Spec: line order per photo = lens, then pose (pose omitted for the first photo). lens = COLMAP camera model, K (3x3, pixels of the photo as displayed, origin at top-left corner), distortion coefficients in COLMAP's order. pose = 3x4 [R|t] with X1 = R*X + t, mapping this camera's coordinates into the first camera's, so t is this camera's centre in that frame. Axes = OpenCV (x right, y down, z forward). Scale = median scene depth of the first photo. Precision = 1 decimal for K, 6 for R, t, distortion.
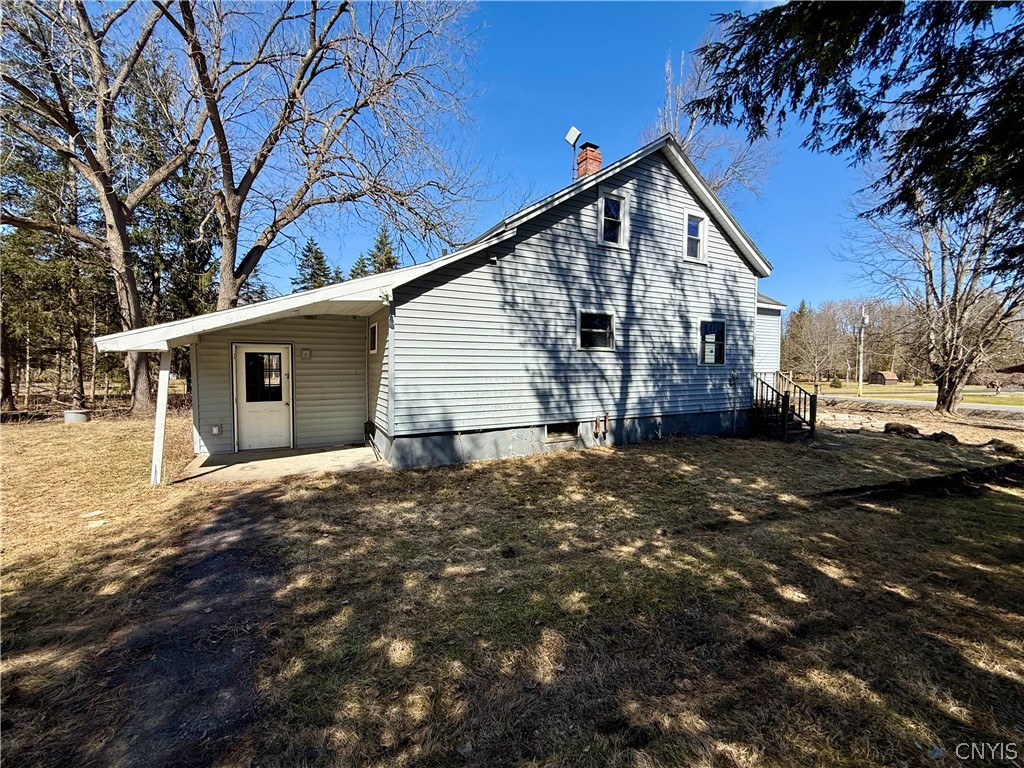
lens RADIAL K [[421.0, 0, 507.8], [0, 421.0, 386.5], [0, 0, 1]] dist [0.000622, -0.000315]
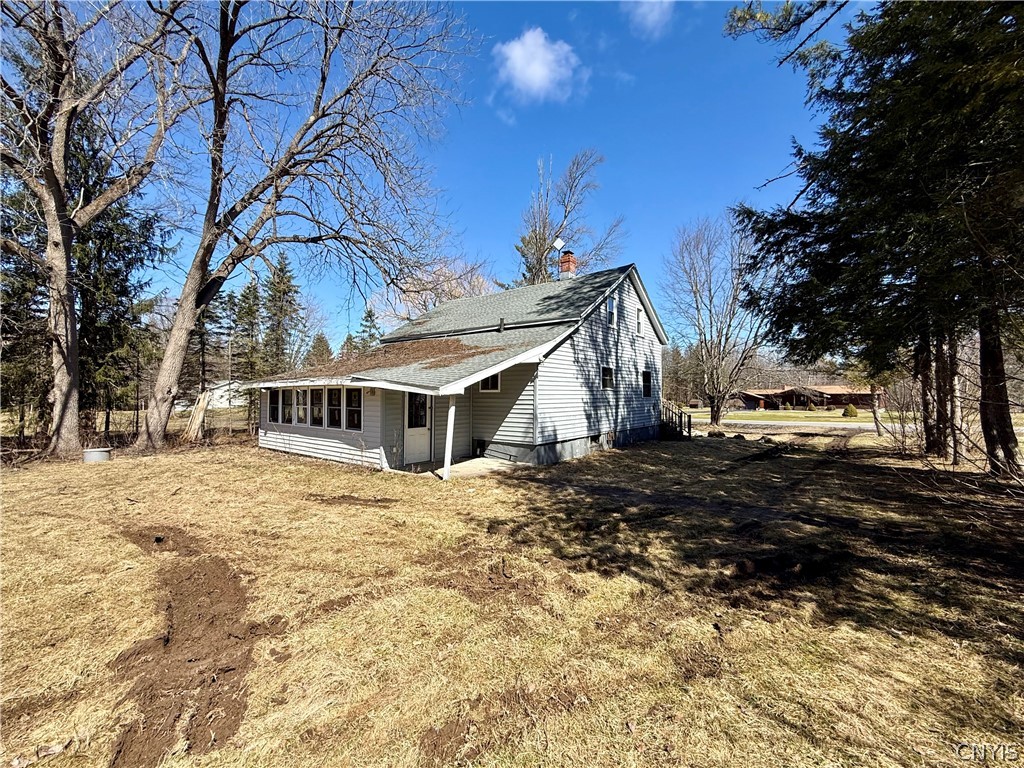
lens RADIAL K [[421.0, 0, 515.5], [0, 421.0, 383.5], [0, 0, 1]] dist [0.000622, -0.000315]
pose [[0.913521, 0.006530, 0.406738, -0.743788], [0.022514, 0.997527, -0.066581, -0.007026], [-0.406167, 0.069981, 0.911115, -0.332006]]
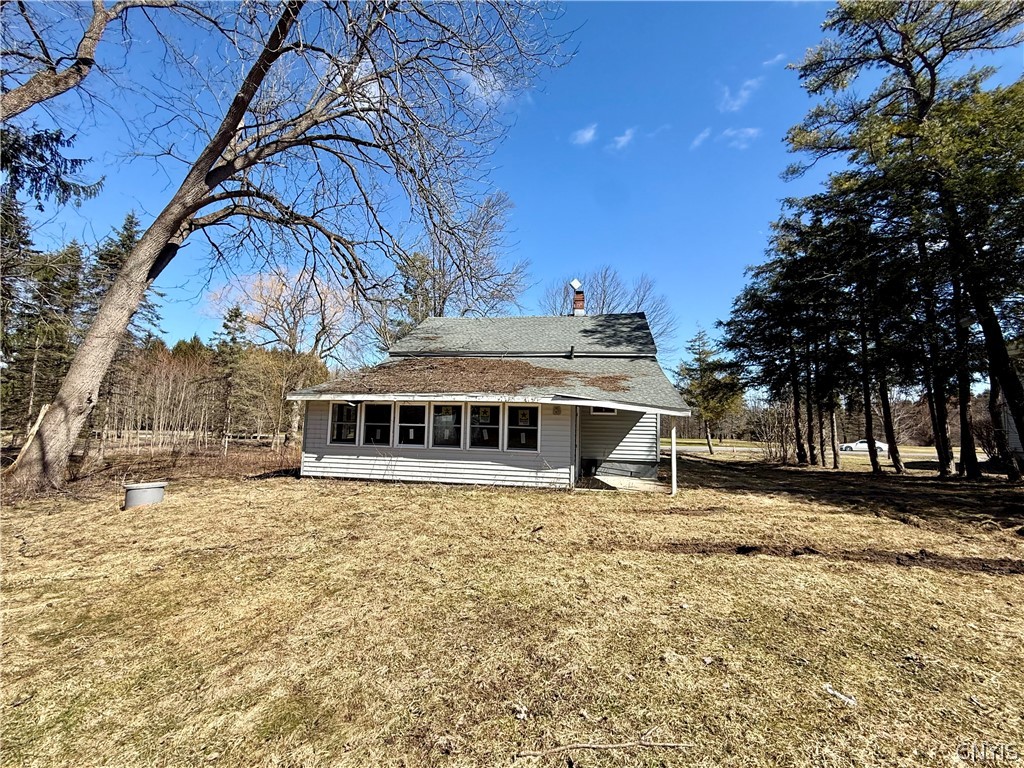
lens RADIAL K [[421.0, 0, 511.6], [0, 421.0, 382.4], [0, 0, 1]] dist [0.000622, -0.000315]
pose [[0.612388, 0.083968, 0.786085, -1.617804], [0.015243, 0.992904, -0.117935, -0.013851], [-0.790410, 0.084205, 0.606763, 0.268974]]
